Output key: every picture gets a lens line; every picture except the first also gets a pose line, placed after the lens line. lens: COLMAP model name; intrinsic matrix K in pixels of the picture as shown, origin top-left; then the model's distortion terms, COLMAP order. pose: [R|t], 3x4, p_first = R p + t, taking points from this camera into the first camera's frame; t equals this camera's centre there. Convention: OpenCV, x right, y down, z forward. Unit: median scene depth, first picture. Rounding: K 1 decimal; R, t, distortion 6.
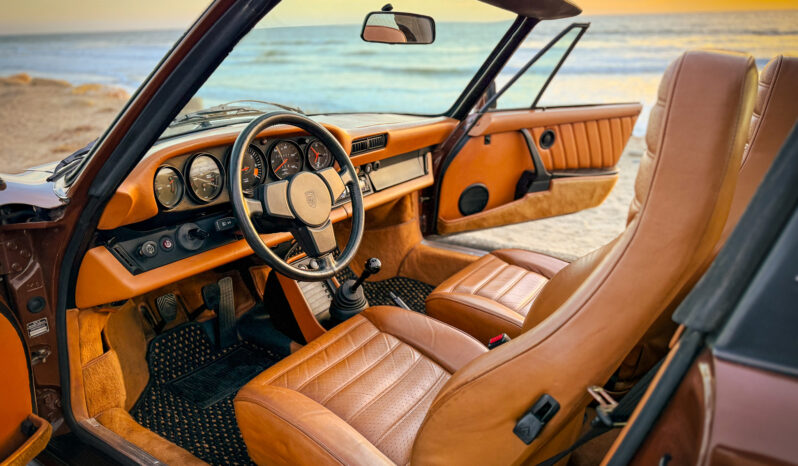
lens RADIAL K [[550.1, 0, 378.3], [0, 550.1, 213.0], [0, 0, 1]] dist [0.031317, -0.037559]
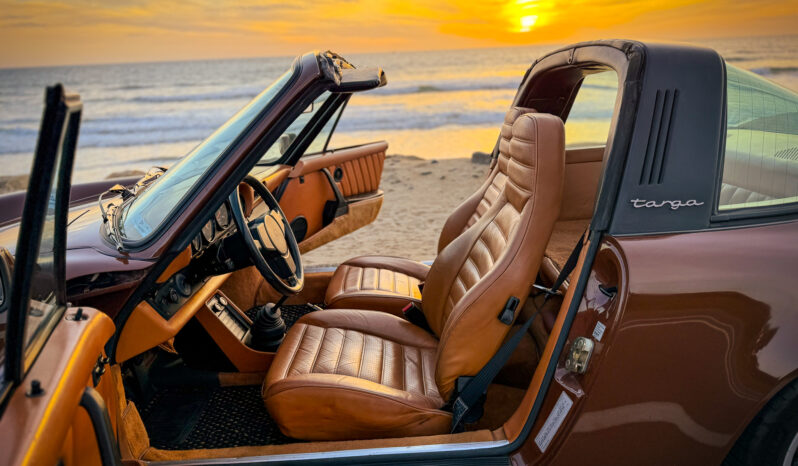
lens RADIAL K [[550.1, 0, 378.3], [0, 550.1, 213.0], [0, 0, 1]] dist [0.031317, -0.037559]
pose [[0.832976, -0.146385, 0.533593, -0.315349], [0.187104, 0.982079, -0.022661, 0.000594], [-0.520713, 0.118714, 0.845437, -0.119476]]
